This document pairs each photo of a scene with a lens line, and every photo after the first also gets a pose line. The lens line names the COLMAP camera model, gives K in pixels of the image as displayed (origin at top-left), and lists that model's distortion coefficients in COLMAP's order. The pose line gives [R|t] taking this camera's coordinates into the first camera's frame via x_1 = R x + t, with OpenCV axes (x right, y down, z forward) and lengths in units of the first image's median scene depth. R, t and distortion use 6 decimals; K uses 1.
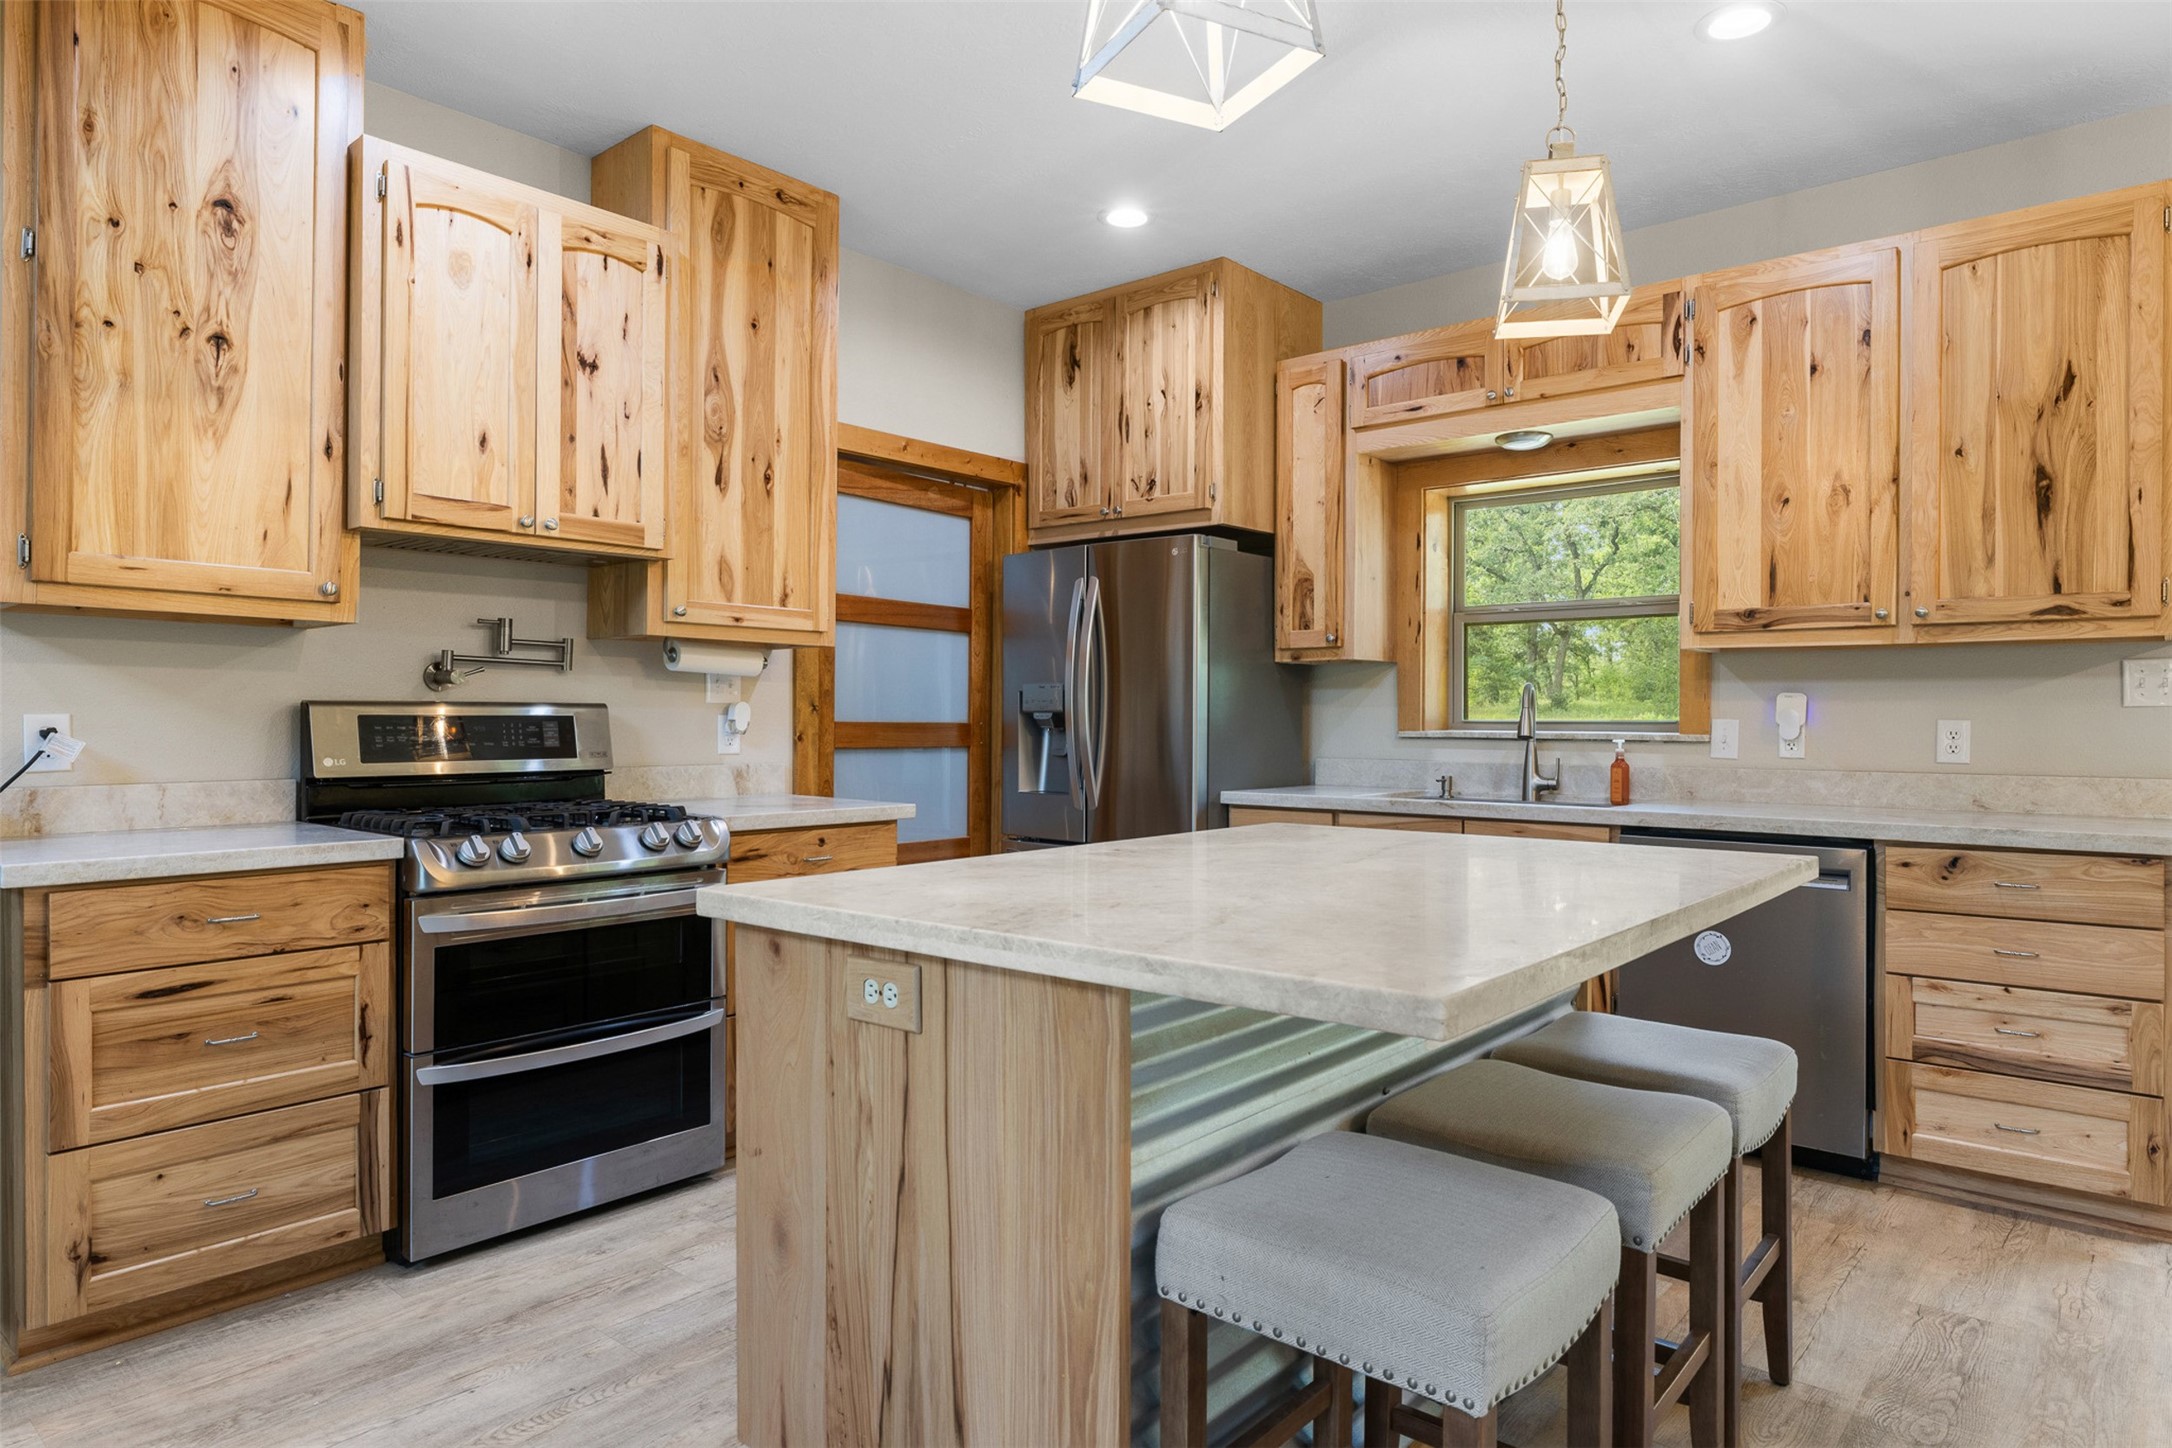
lens RADIAL K [[1272.0, 0, 1082.5], [0, 1272.0, 711.4], [0, 0, 1]] dist [-0.002941, -0.000966]
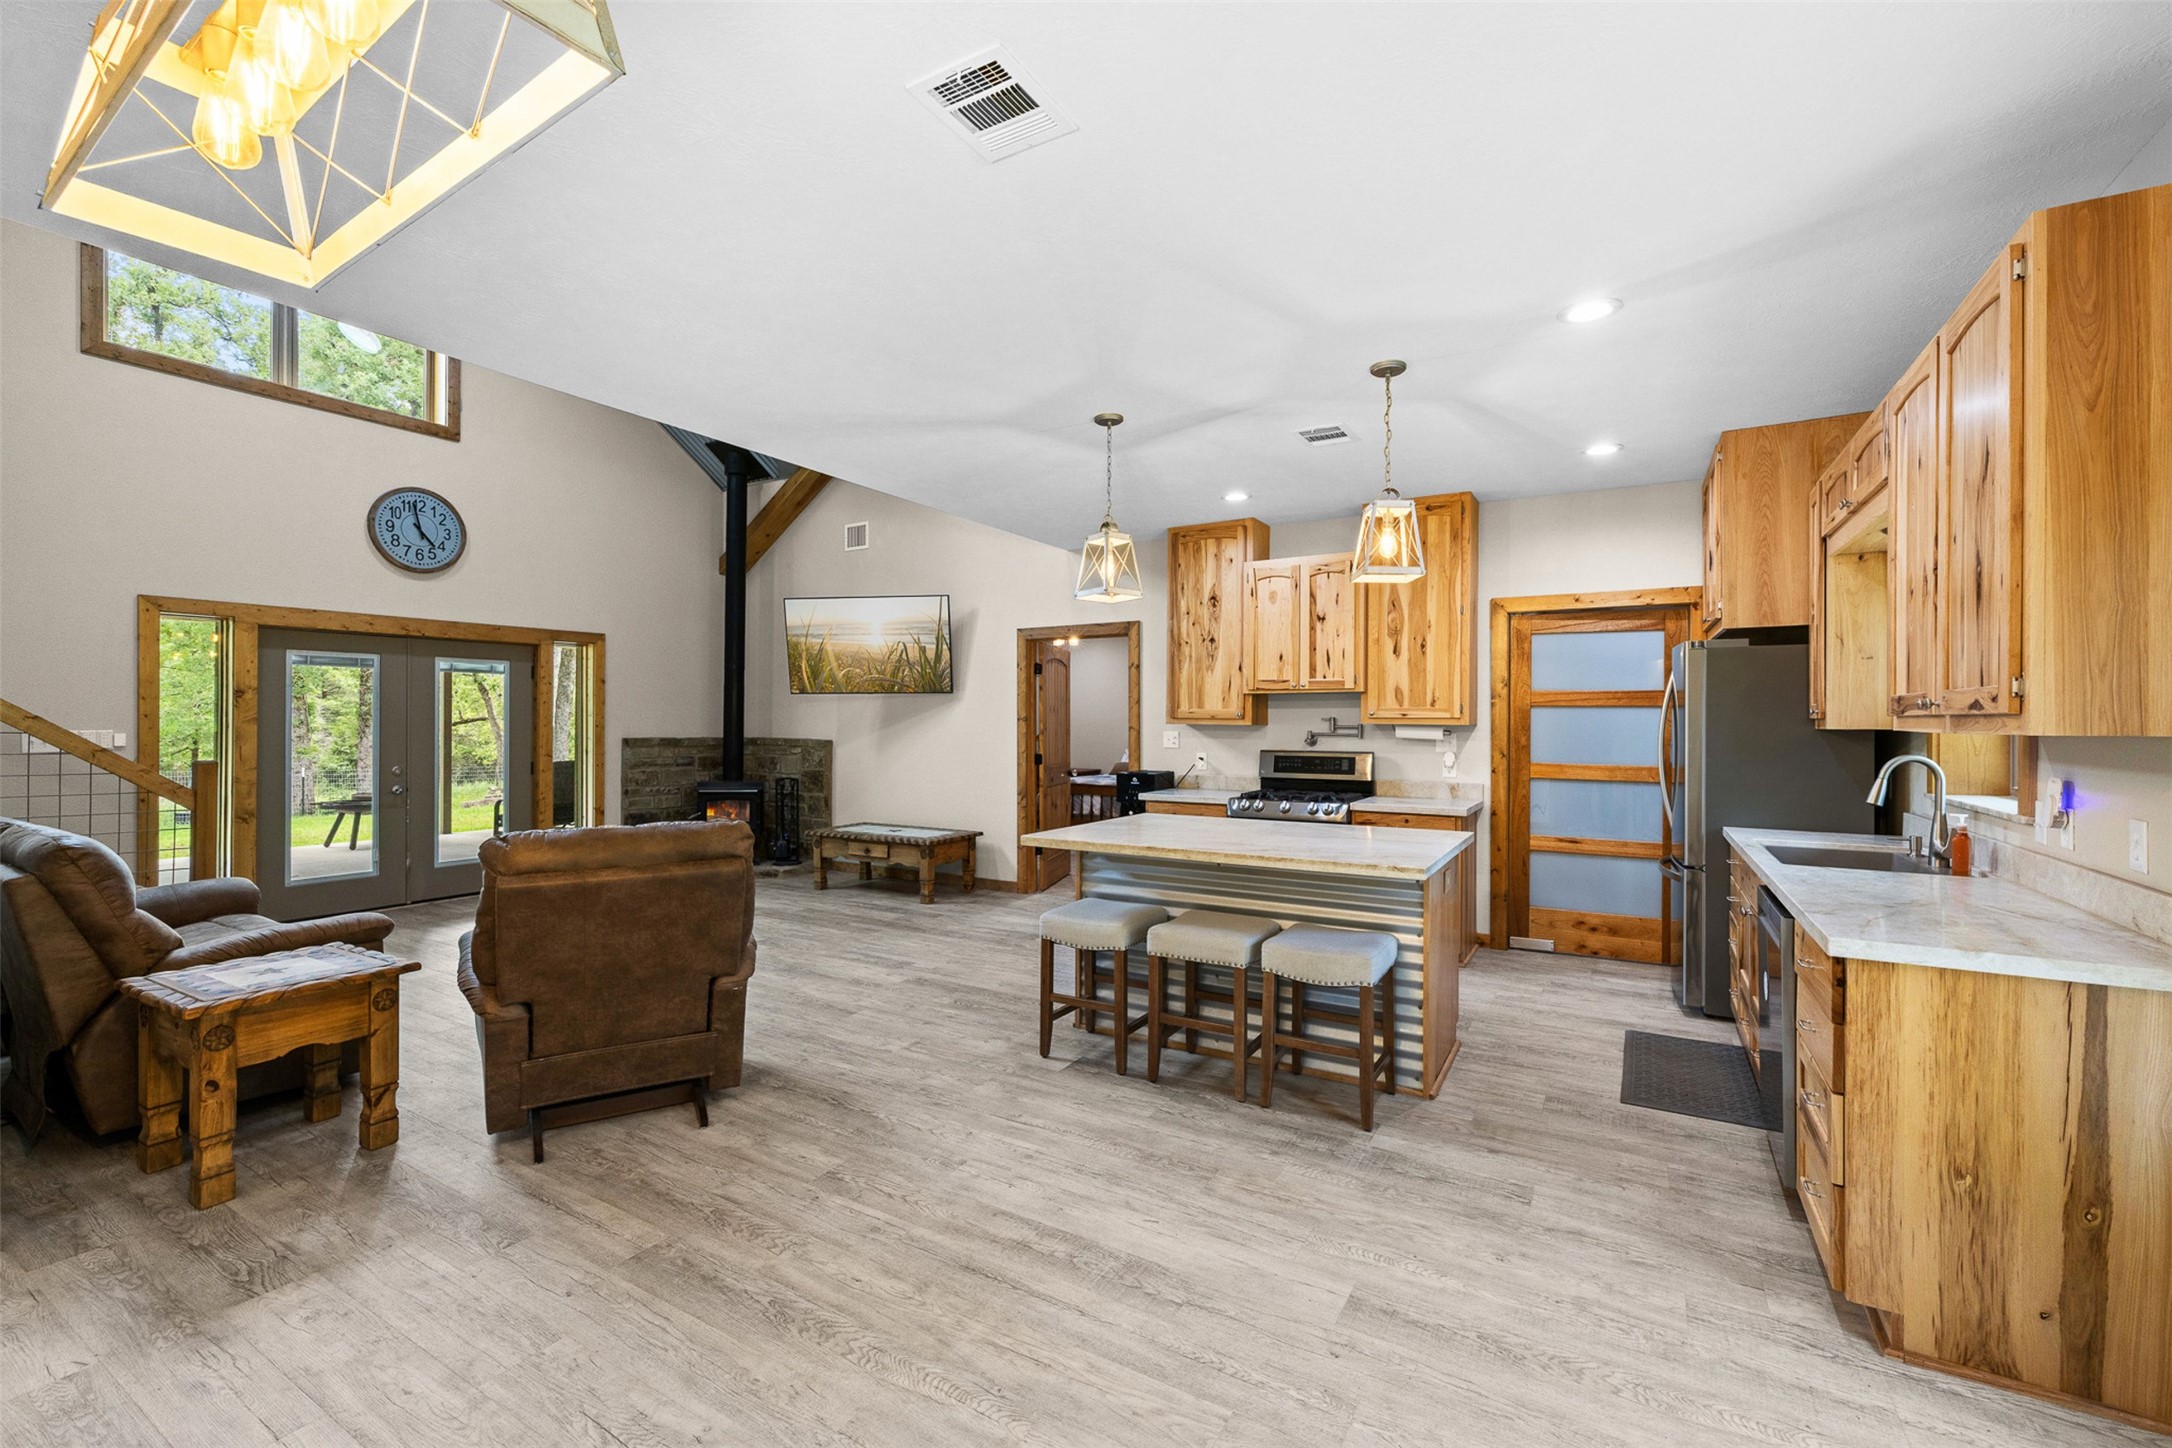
lens RADIAL K [[908.2, 0, 1086.0], [0, 908.2, 724.0], [0, 0, 1]] dist [-0.012550, -0.000011]
pose [[0.176667, 0.005702, -0.984254, 1.254594], [0.002844, 0.999976, 0.006303, -0.074962], [0.984267, -0.003913, 0.176646, 0.218585]]
